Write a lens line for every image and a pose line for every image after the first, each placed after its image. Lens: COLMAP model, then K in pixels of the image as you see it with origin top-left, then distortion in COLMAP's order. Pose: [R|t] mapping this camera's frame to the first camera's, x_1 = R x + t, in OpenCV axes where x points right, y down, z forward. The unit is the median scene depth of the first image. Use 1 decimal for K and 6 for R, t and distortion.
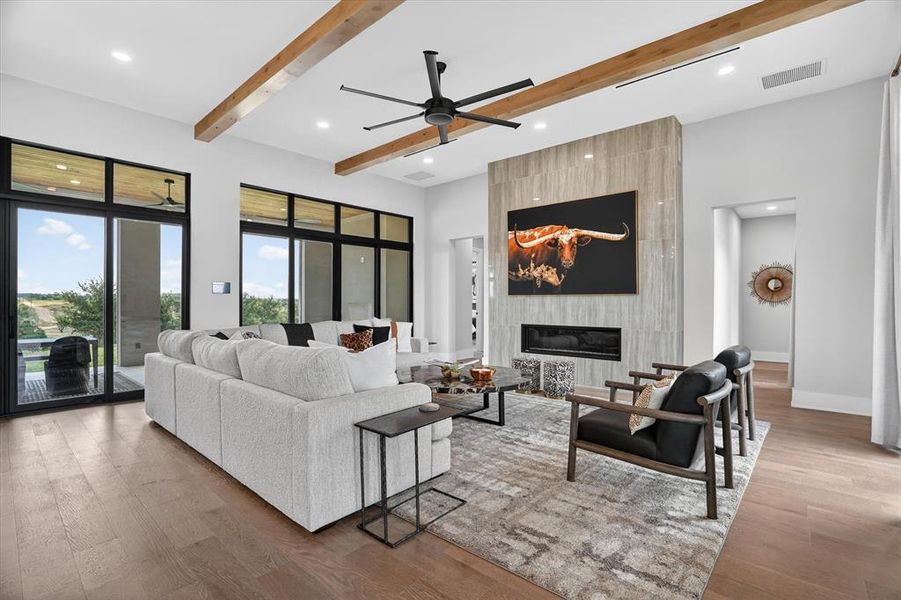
lens RADIAL K [[420.9, 0, 452.1], [0, 420.9, 300.6], [0, 0, 1]] dist [-0.045112, 0.012280]
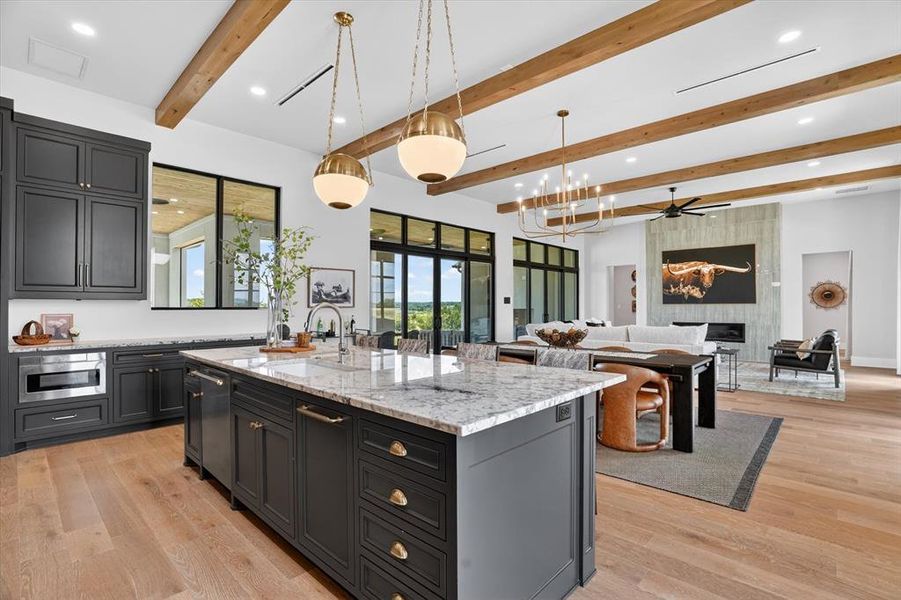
lens RADIAL K [[420.9, 0, 452.2], [0, 420.9, 301.5], [0, 0, 1]] dist [-0.045112, 0.012280]
pose [[0.999457, -0.001279, -0.032914, -0.662669], [0.001054, 0.999976, -0.006843, -0.012690], [0.032922, 0.006805, 0.999435, -0.653734]]
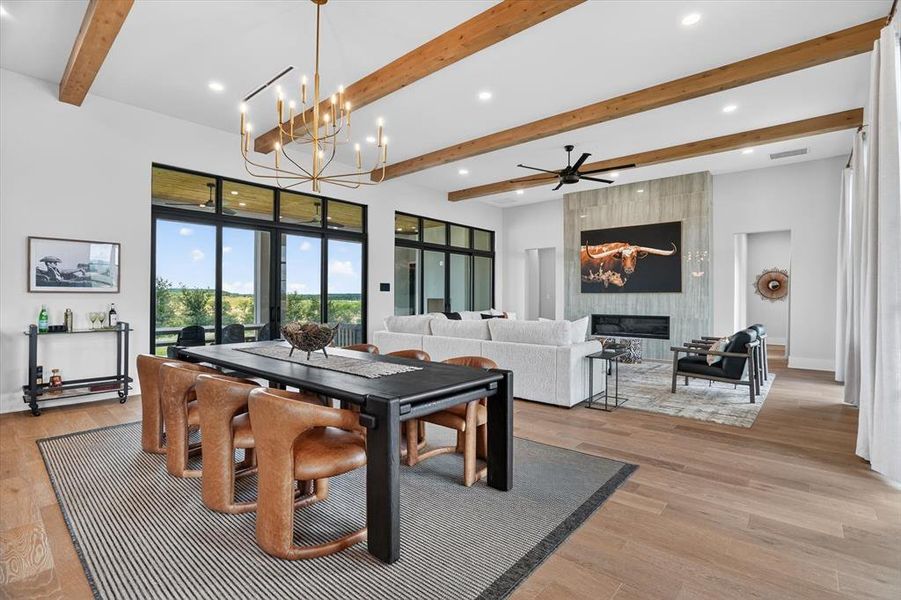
lens RADIAL K [[420.9, 0, 450.9], [0, 420.9, 294.8], [0, 0, 1]] dist [-0.045112, 0.012280]
pose [[0.999964, 0.003113, 0.007869, -0.321720], [-0.003084, 0.999989, -0.003626, -0.000963], [-0.007880, 0.003602, 0.999962, -0.378337]]
